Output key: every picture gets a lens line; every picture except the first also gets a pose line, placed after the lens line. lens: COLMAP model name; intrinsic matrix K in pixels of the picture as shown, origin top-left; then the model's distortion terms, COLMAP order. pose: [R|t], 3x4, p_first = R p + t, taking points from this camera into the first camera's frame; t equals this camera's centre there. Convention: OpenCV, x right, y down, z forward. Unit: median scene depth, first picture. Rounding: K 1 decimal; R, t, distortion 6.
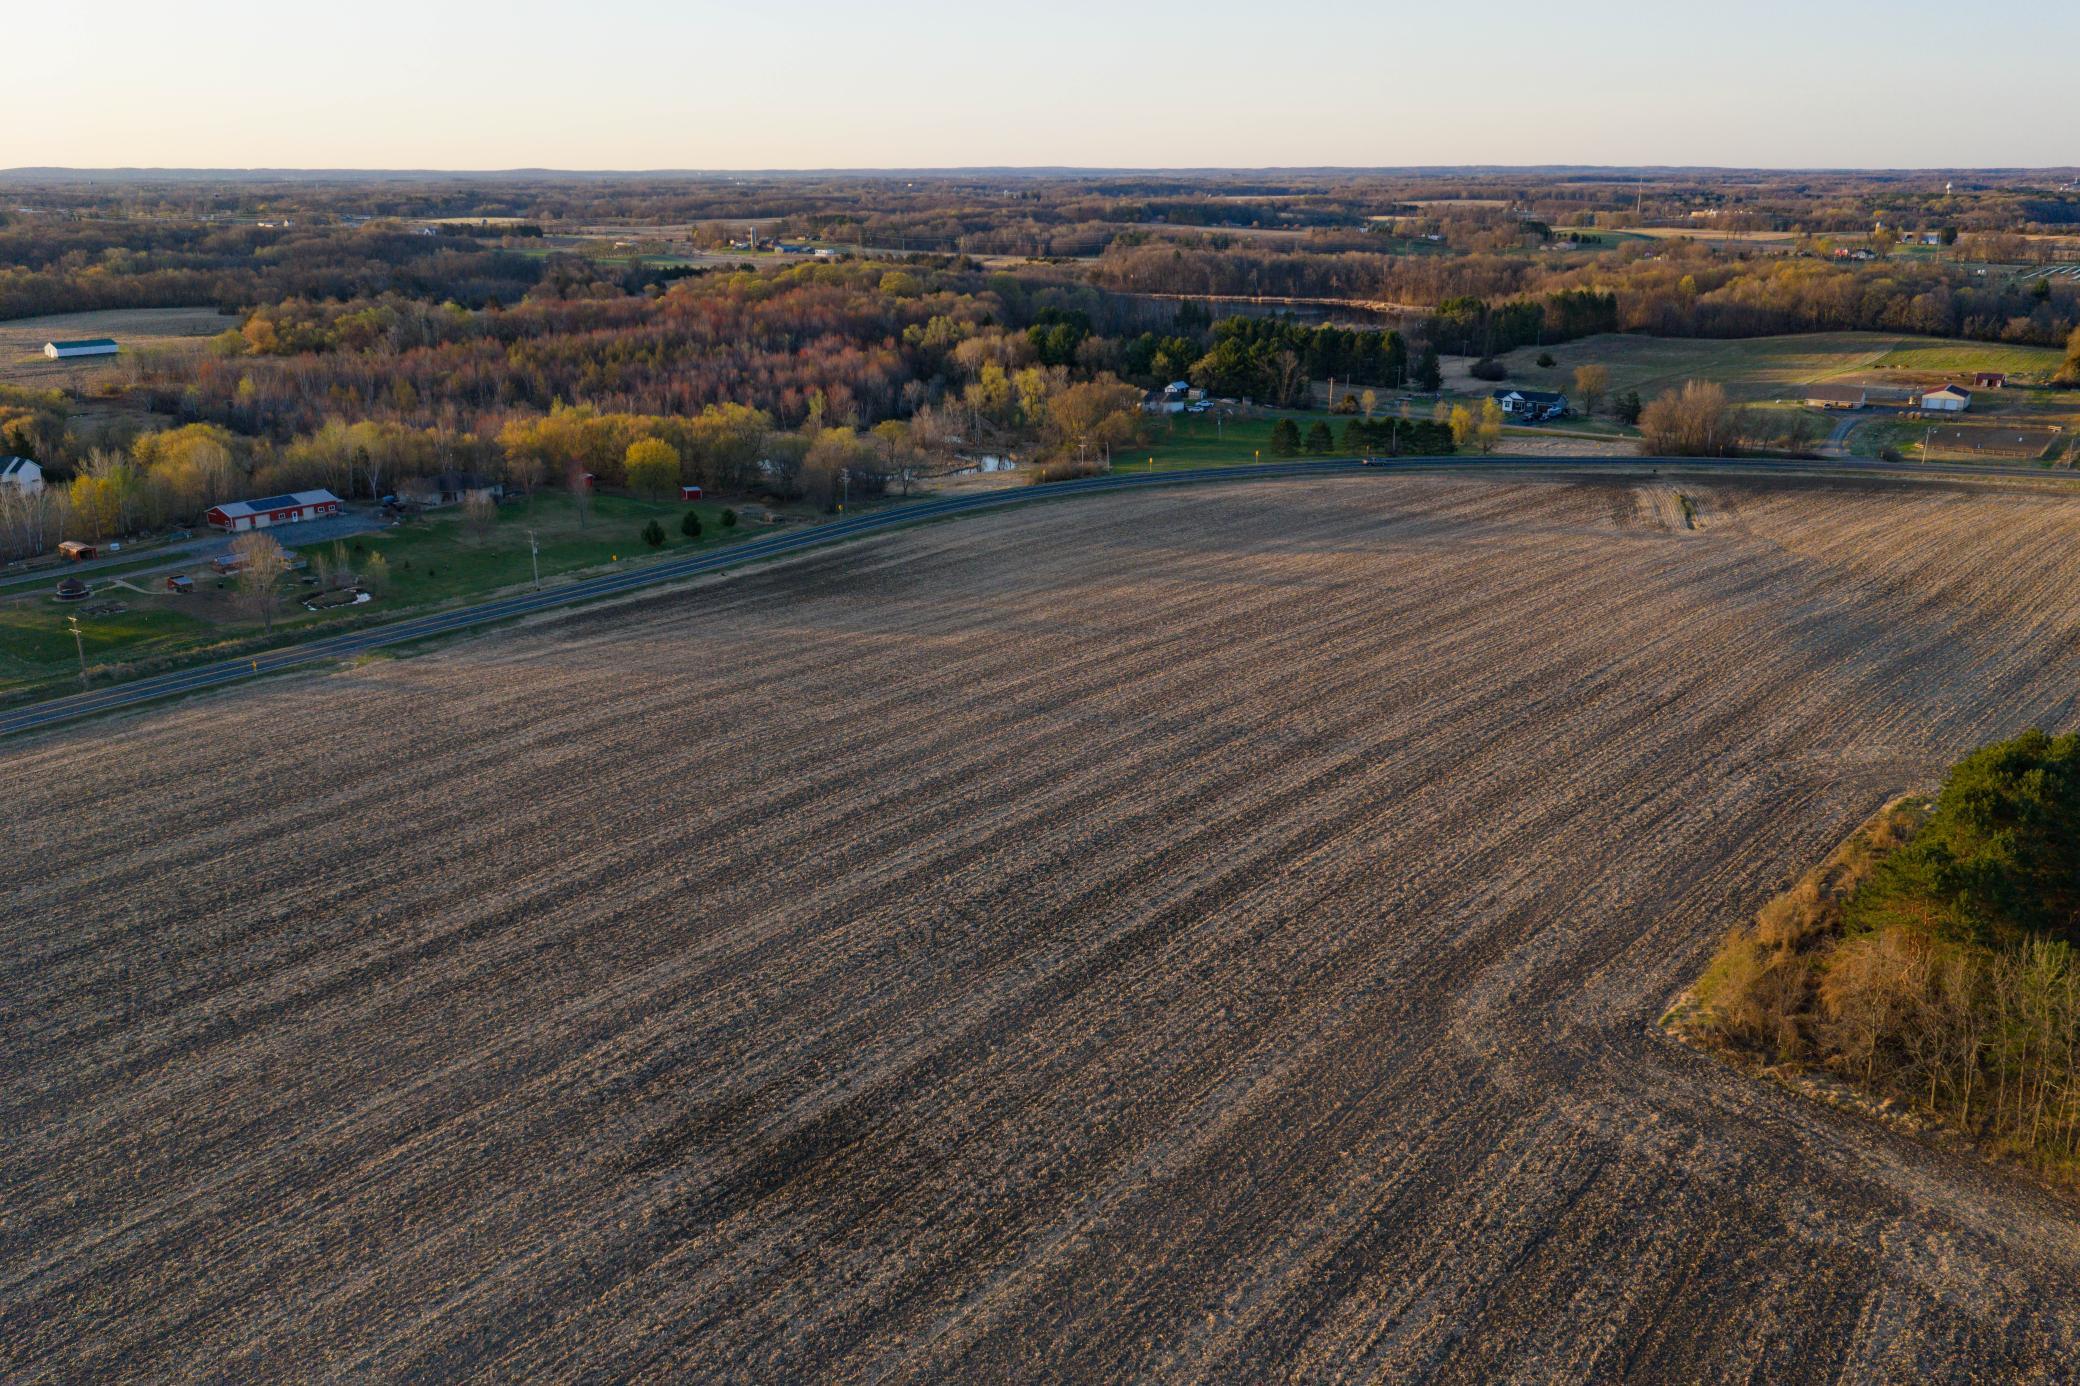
lens RADIAL K [[1722.3, 0, 1057.7], [0, 1722.3, 698.1], [0, 0, 1]] dist [0.013951, -0.024265]
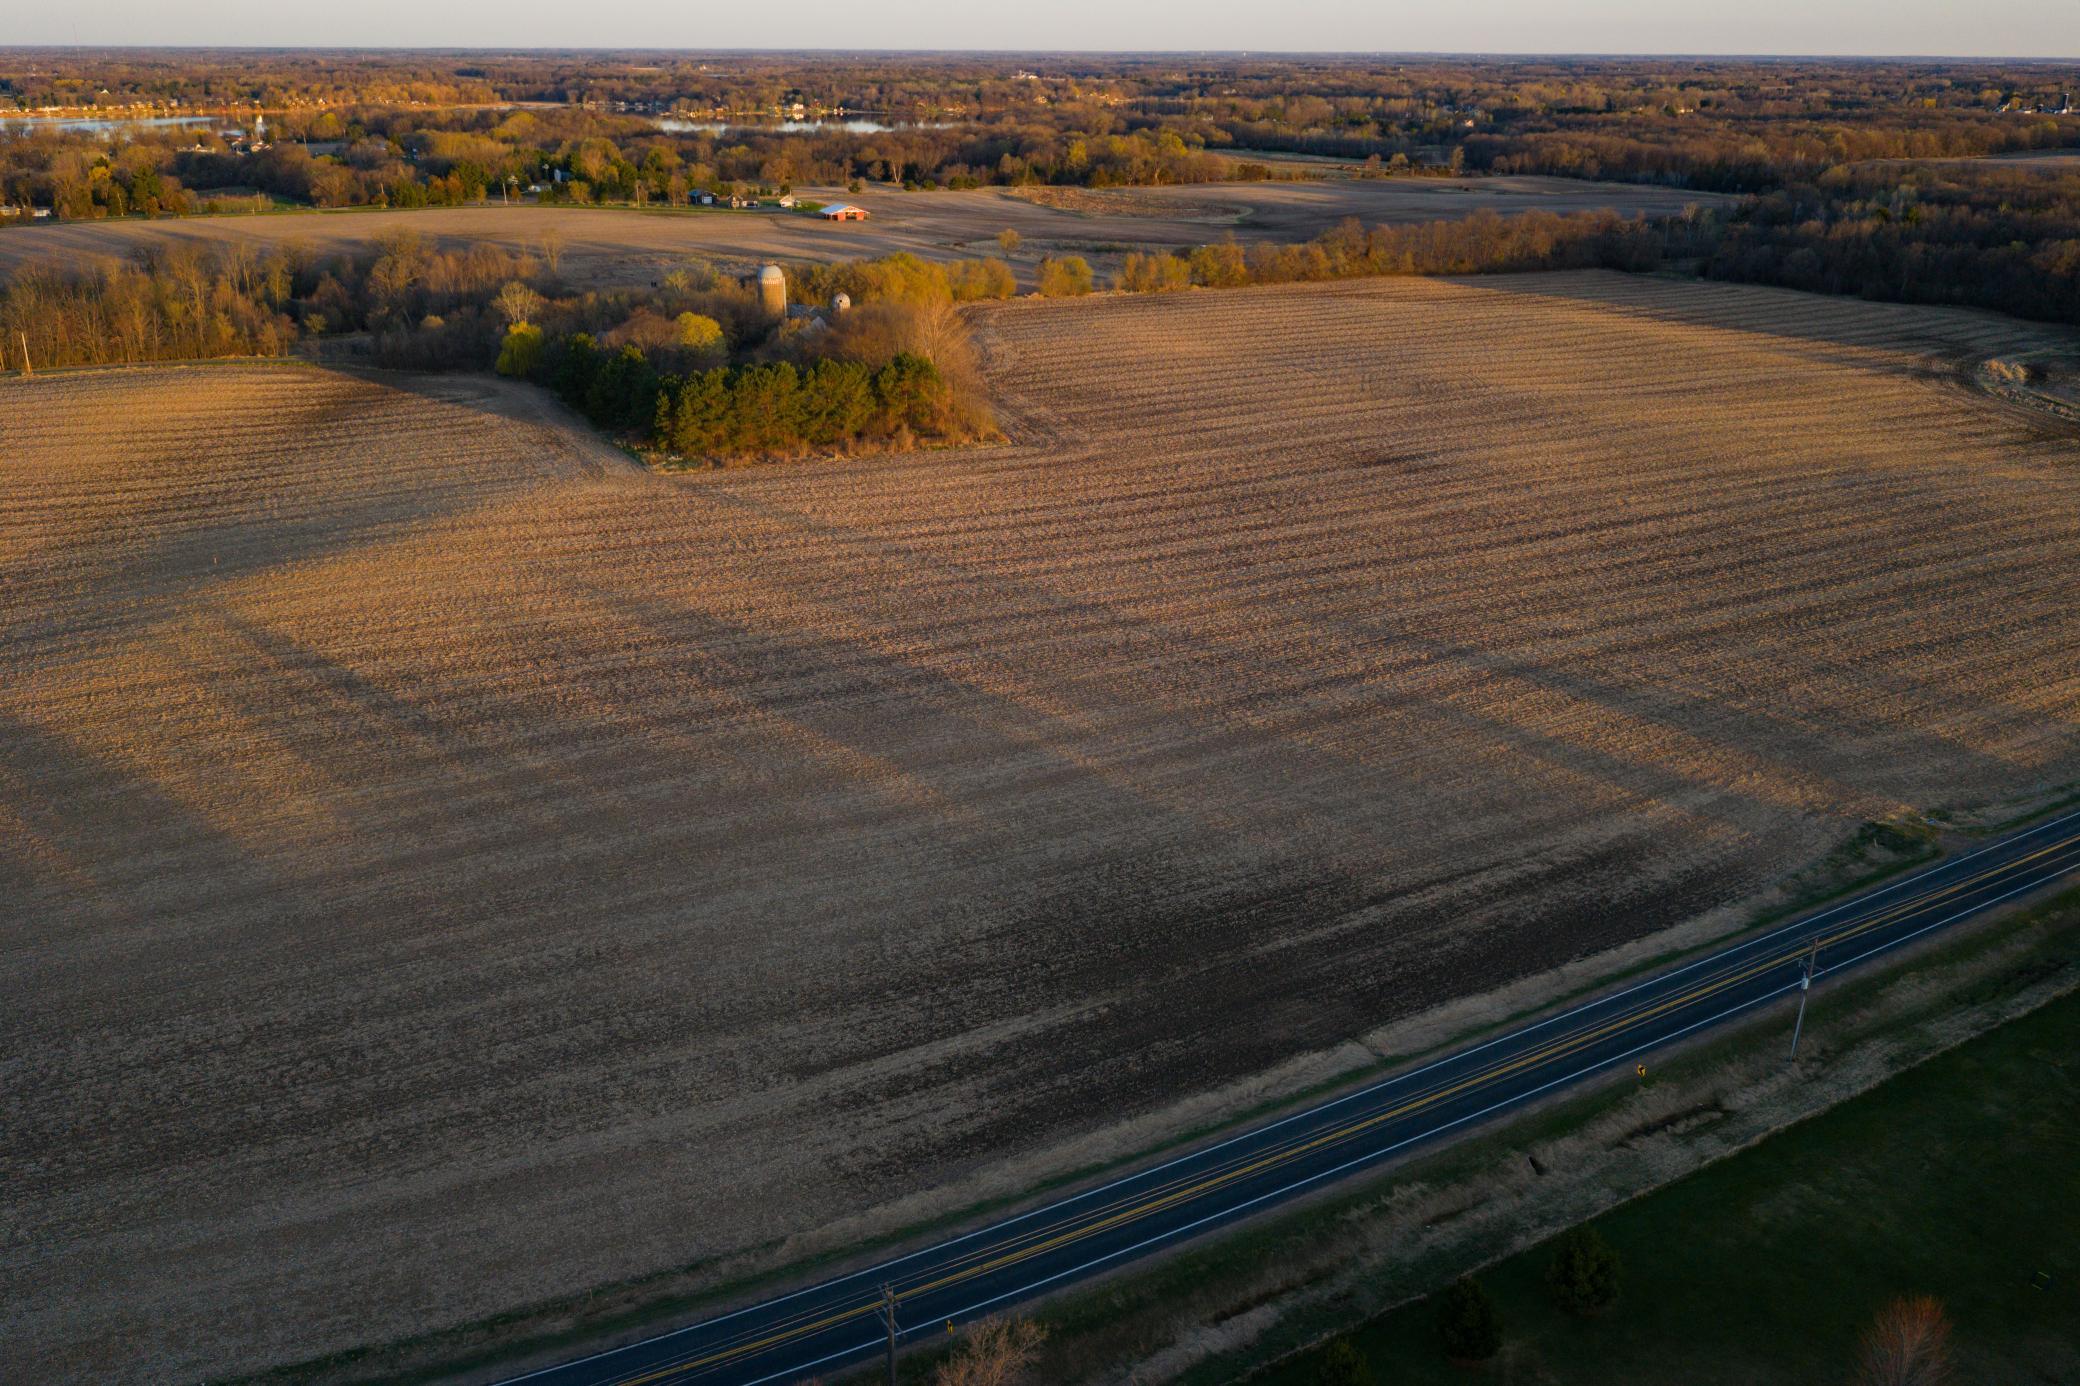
lens RADIAL K [[1722.3, 0, 1042.6], [0, 1722.3, 693.3], [0, 0, 1]] dist [0.013951, -0.024265]
pose [[-0.923065, -0.135784, 0.359881, -0.455761], [0.112067, 0.800089, 0.589320, -0.718338], [-0.367957, 0.584311, -0.723318, 2.265604]]
